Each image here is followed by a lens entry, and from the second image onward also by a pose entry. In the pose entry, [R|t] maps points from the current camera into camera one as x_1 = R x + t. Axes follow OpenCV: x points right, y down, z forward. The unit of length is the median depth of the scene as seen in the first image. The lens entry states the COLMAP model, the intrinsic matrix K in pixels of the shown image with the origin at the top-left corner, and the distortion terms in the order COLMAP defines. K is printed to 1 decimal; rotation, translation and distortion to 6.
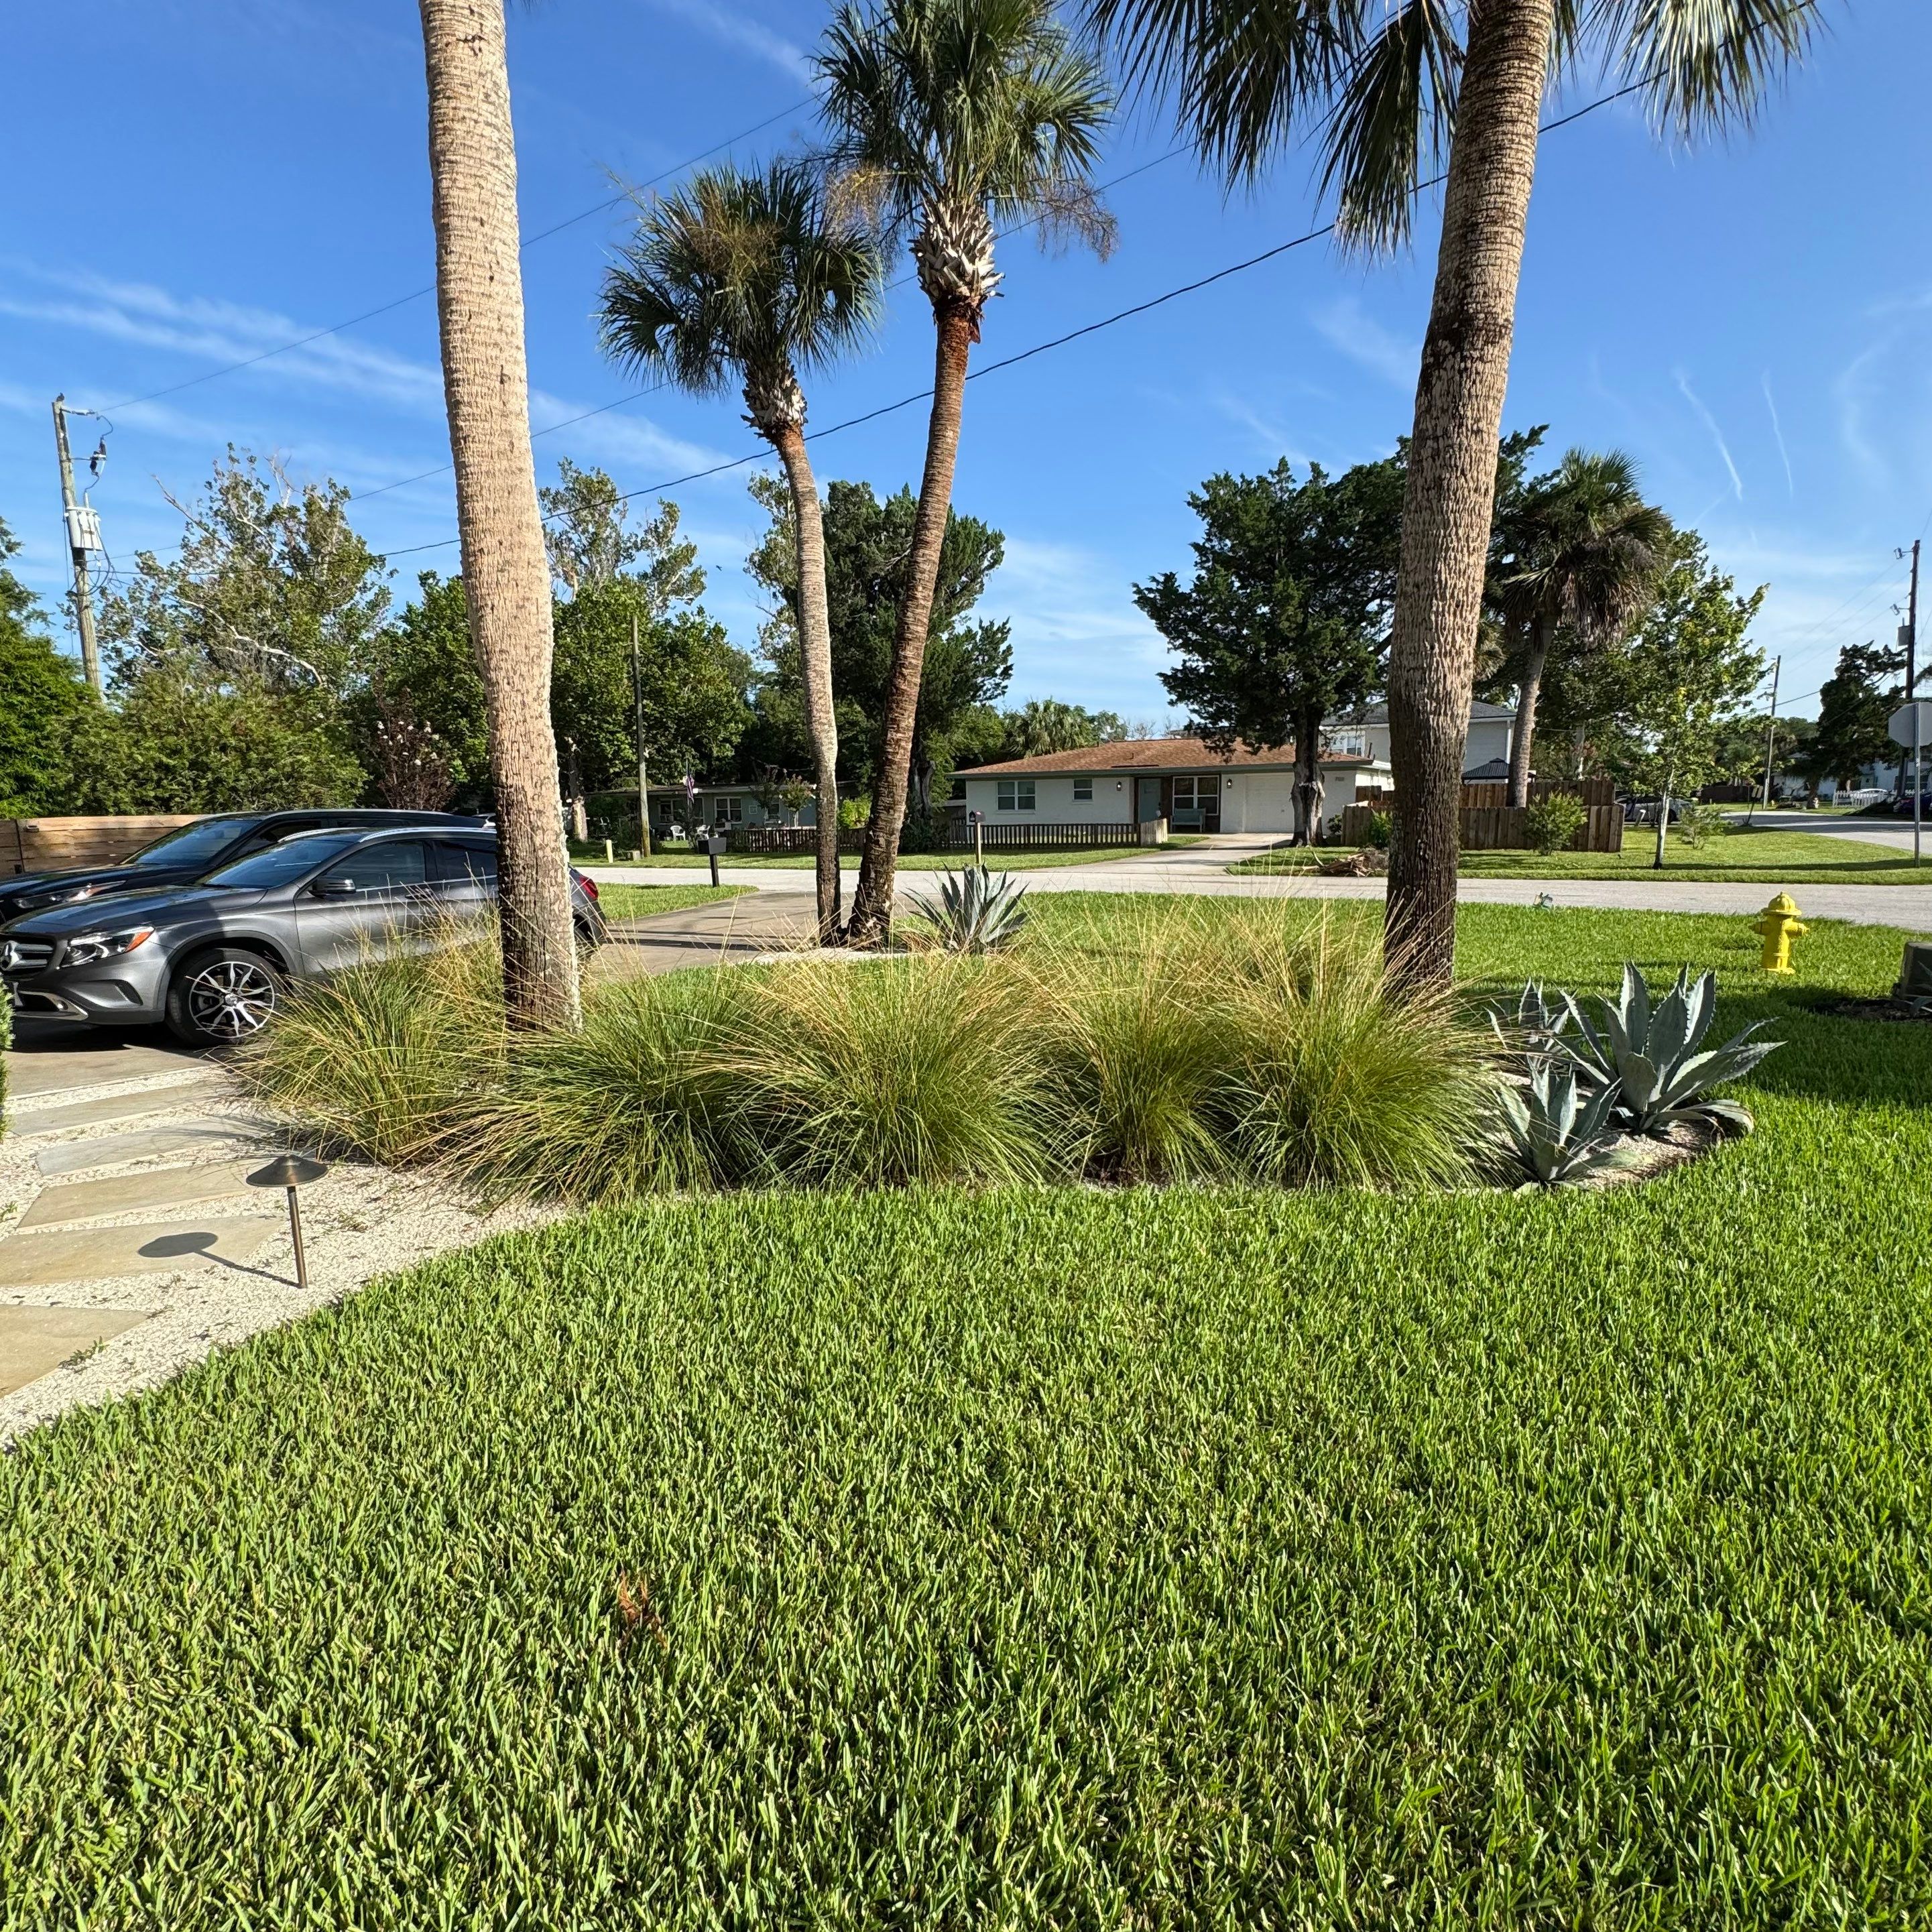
lens RADIAL K [[1043.6, 0, 965.3], [0, 1043.6, 968.5], [0, 0, 1]] dist [-0.002554, -0.000285]
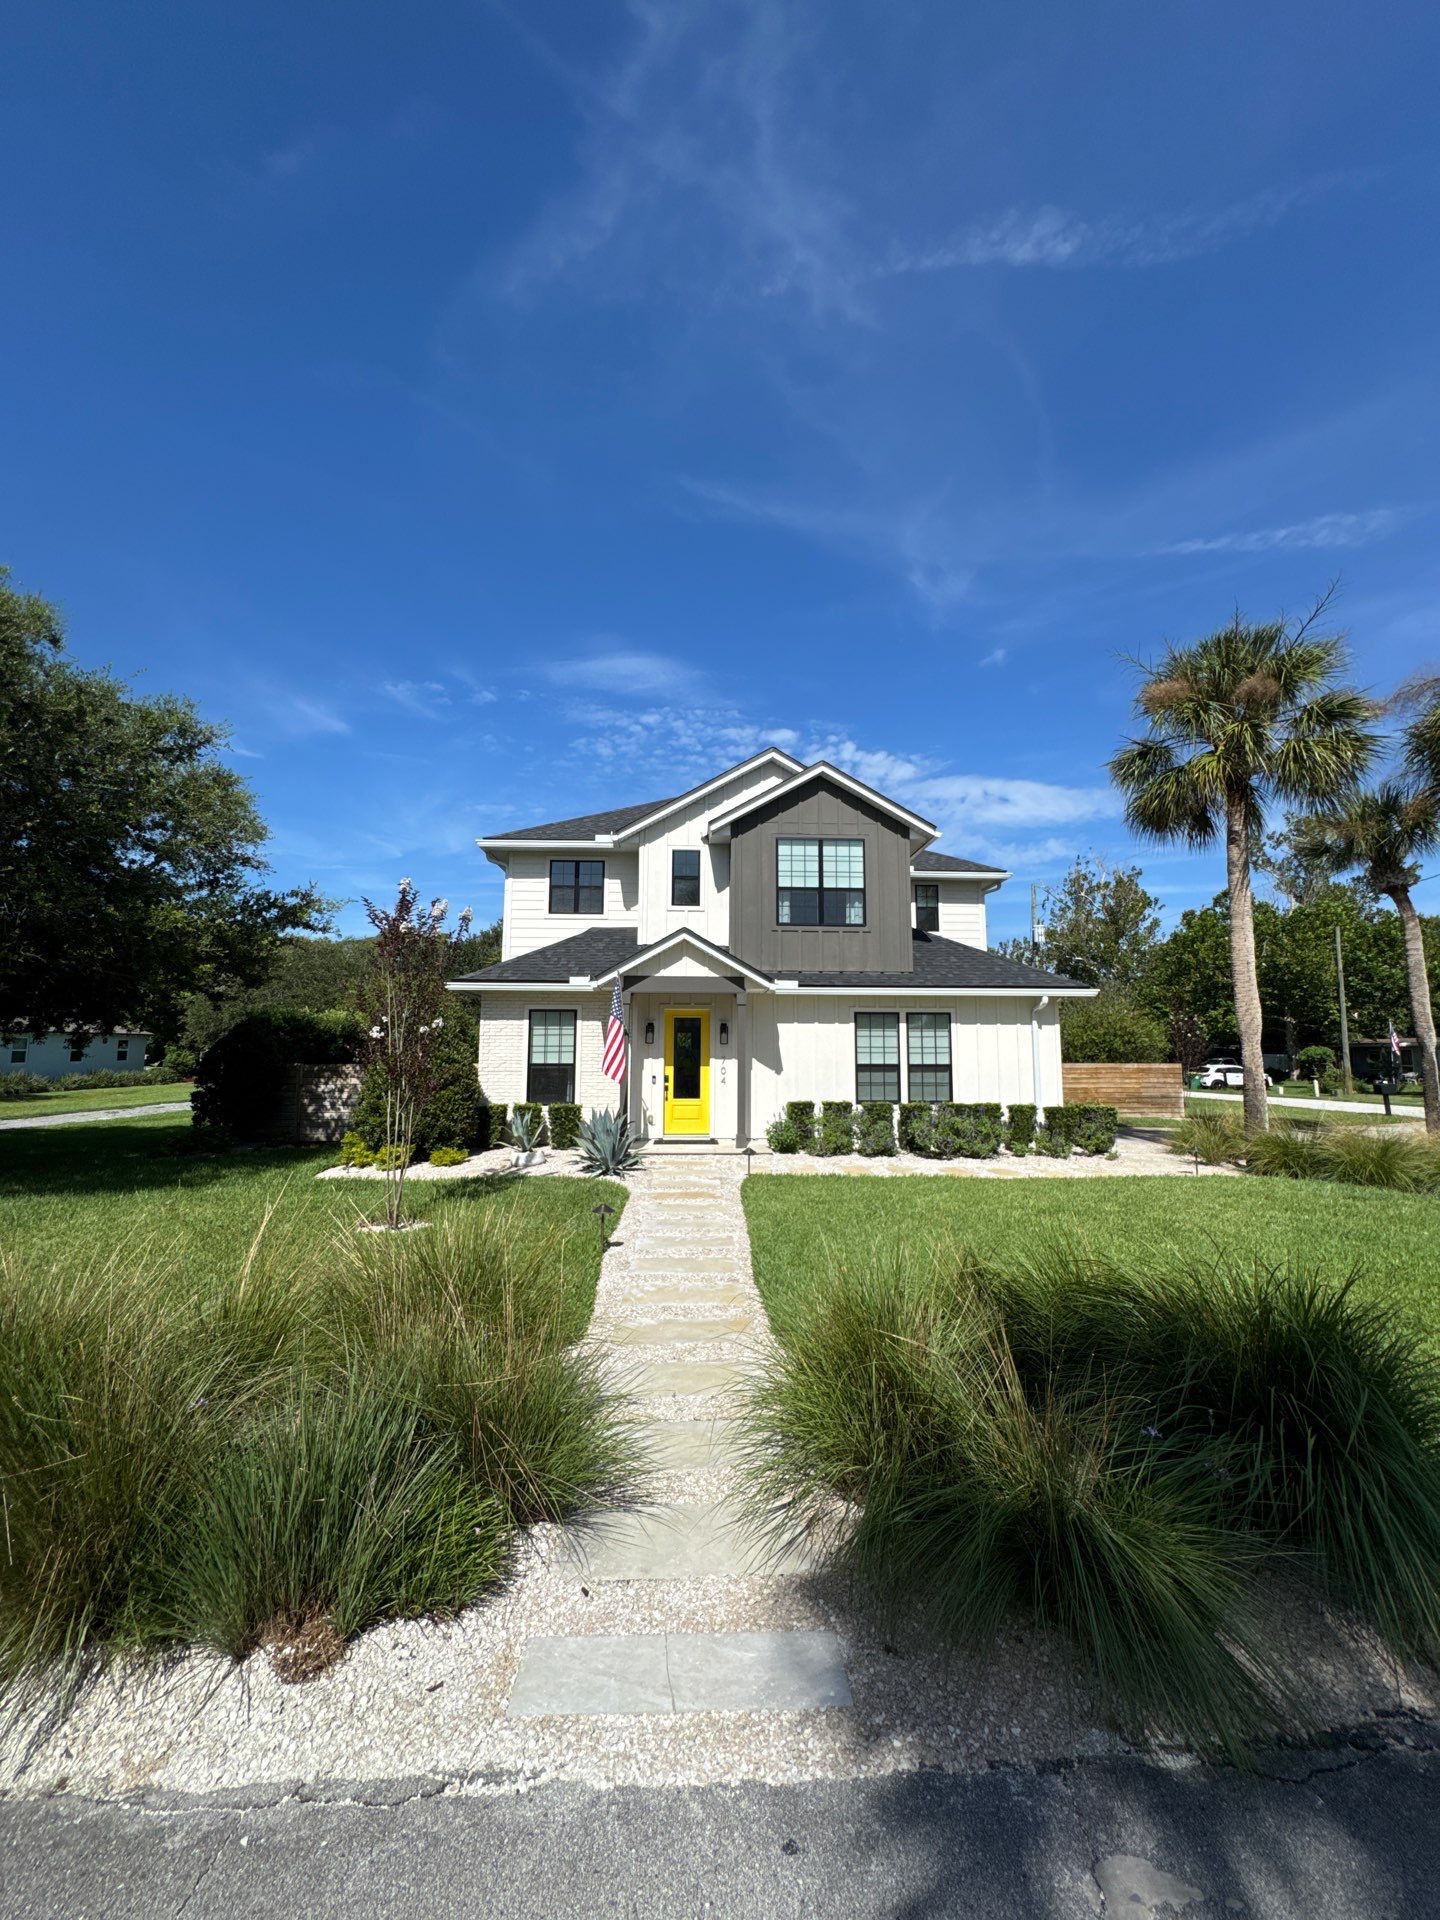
lens RADIAL K [[784.8, 0, 725.2], [0, 784.8, 971.1], [0, 0, 1]] dist [-0.002775, -0.000055]
pose [[0.548156, -0.082042, -0.832343, 0.120047], [-0.140871, 0.971903, -0.188572, 0.041411], [0.824427, 0.220620, 0.521197, -0.296572]]
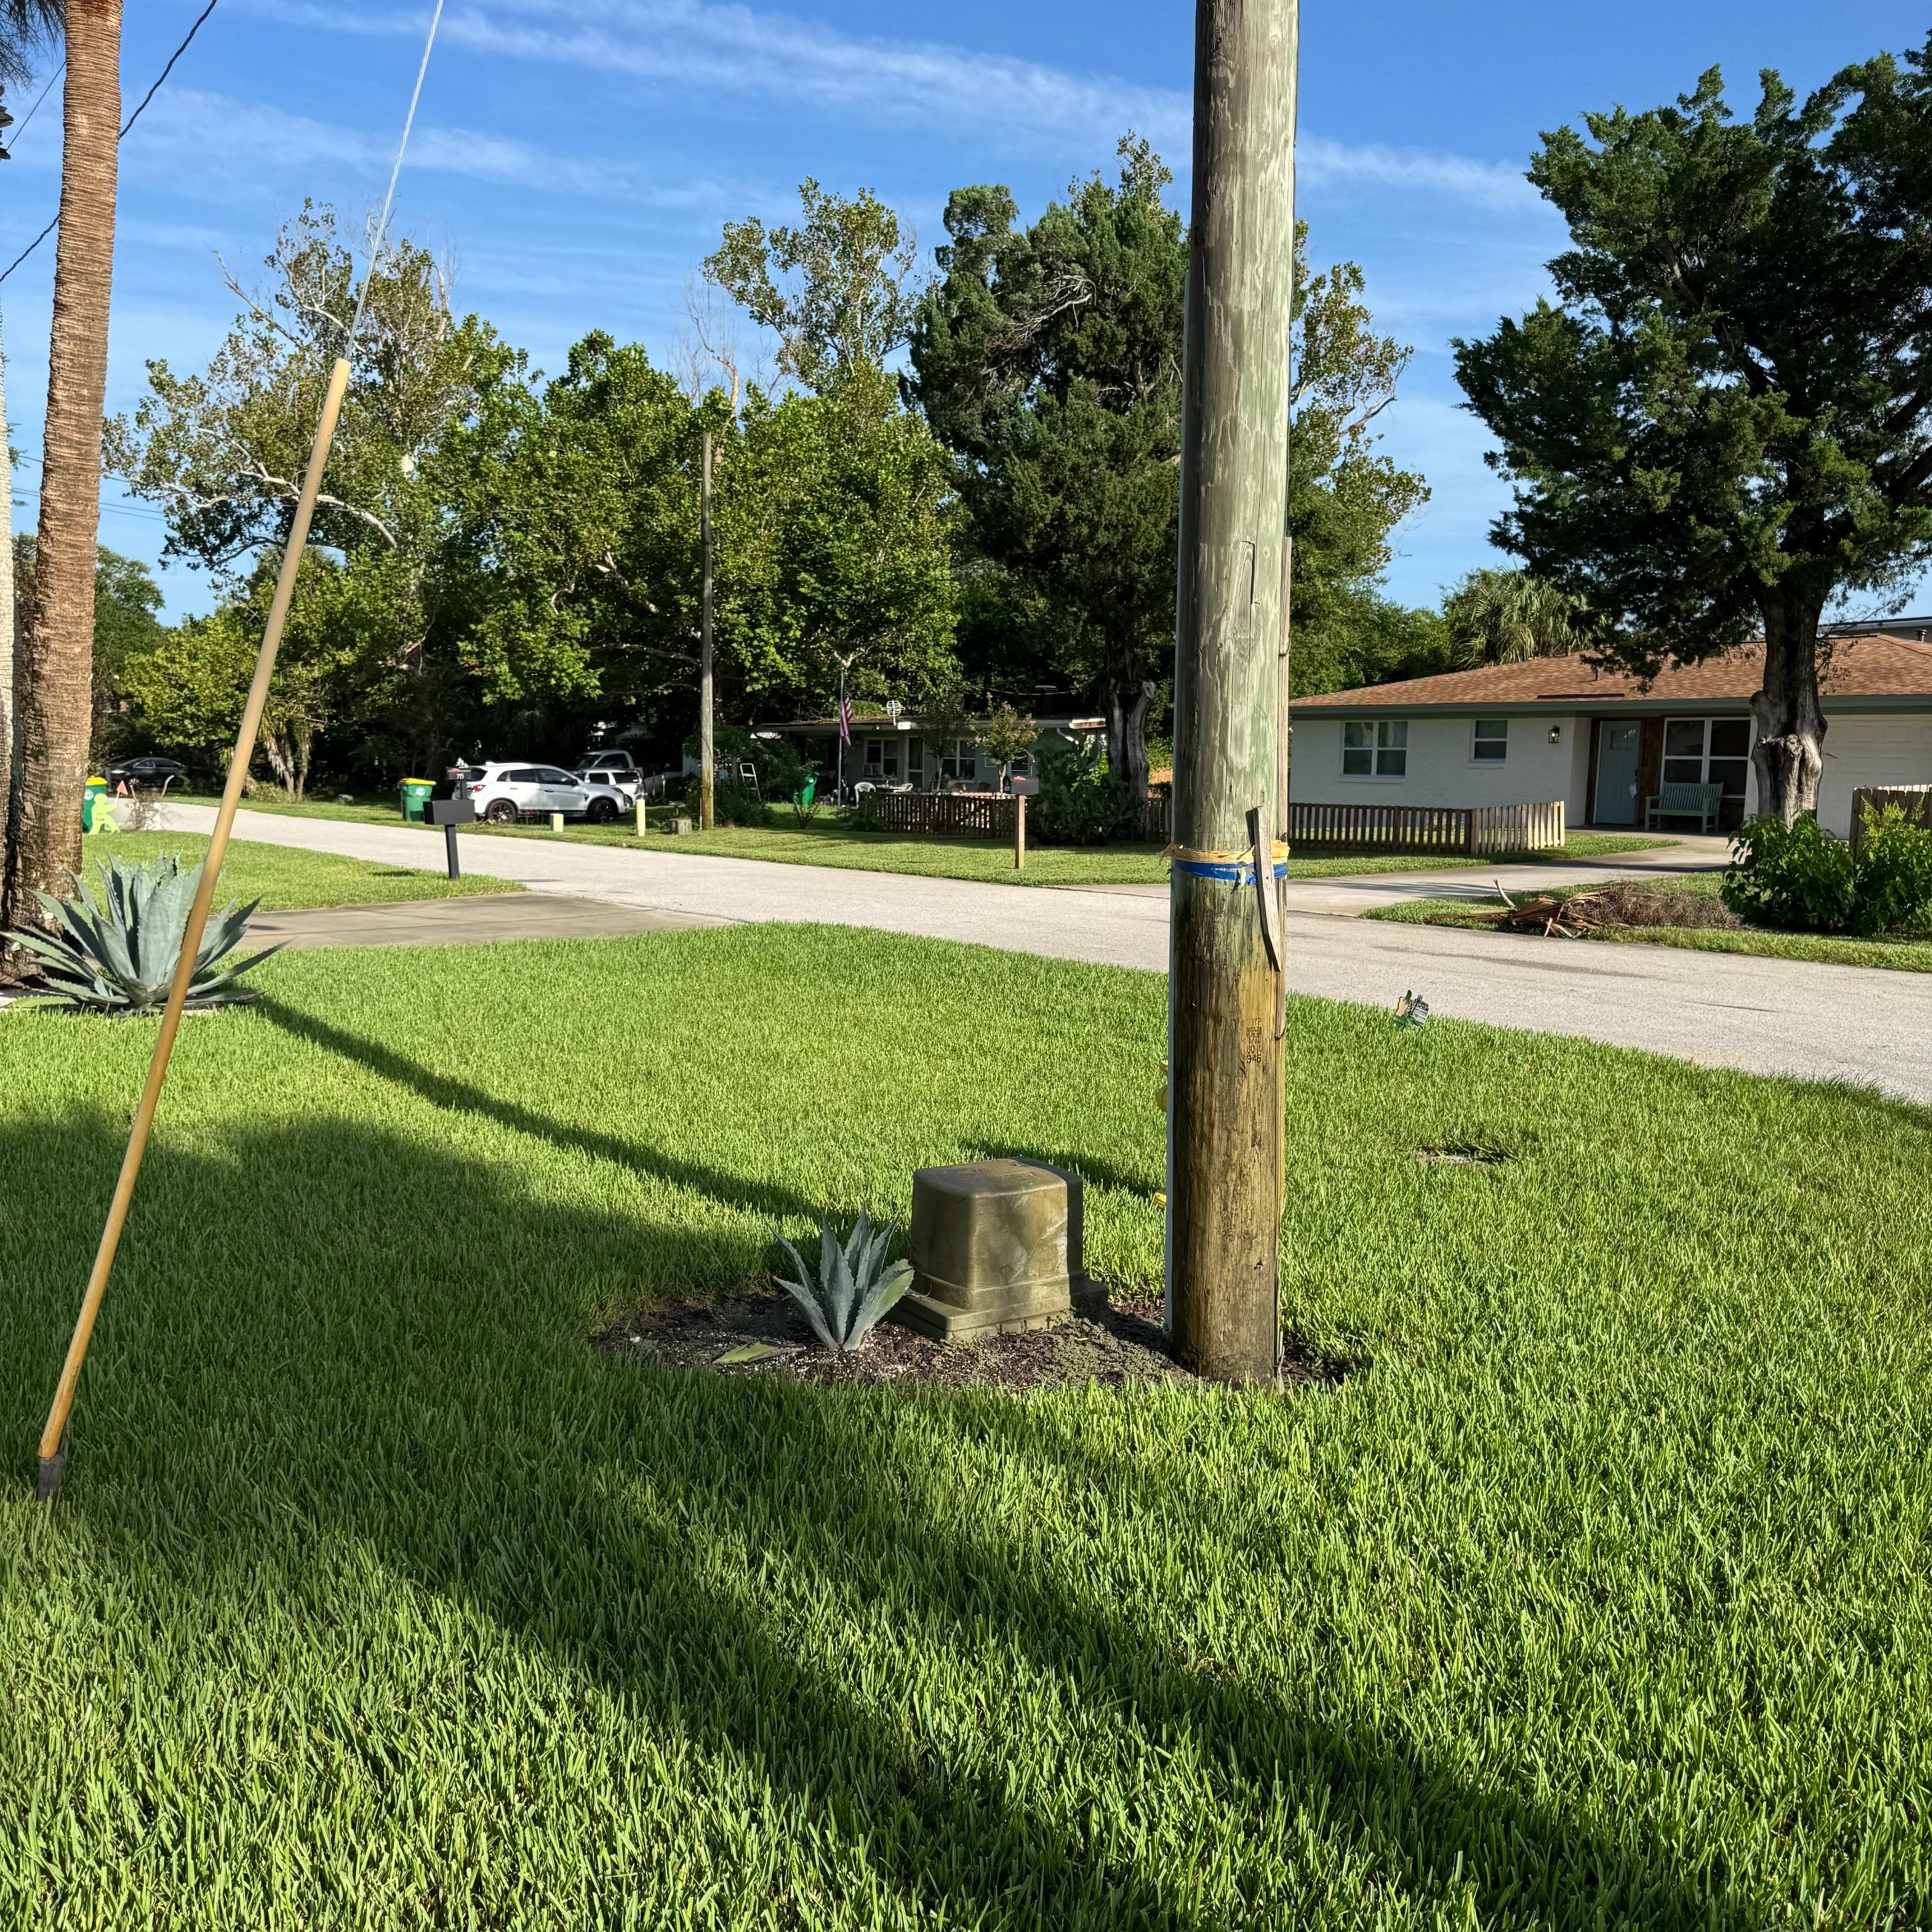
lens RADIAL K [[1829.4, 0, 970.4], [0, 1829.4, 990.1], [0, 0, 1]] dist [0.124812, -0.203447]
pose [[0.924276, 0.080533, -0.373132, 0.272842], [-0.090912, 0.995806, -0.010271, -0.018153], [0.370740, 0.043415, 0.927721, 0.070840]]
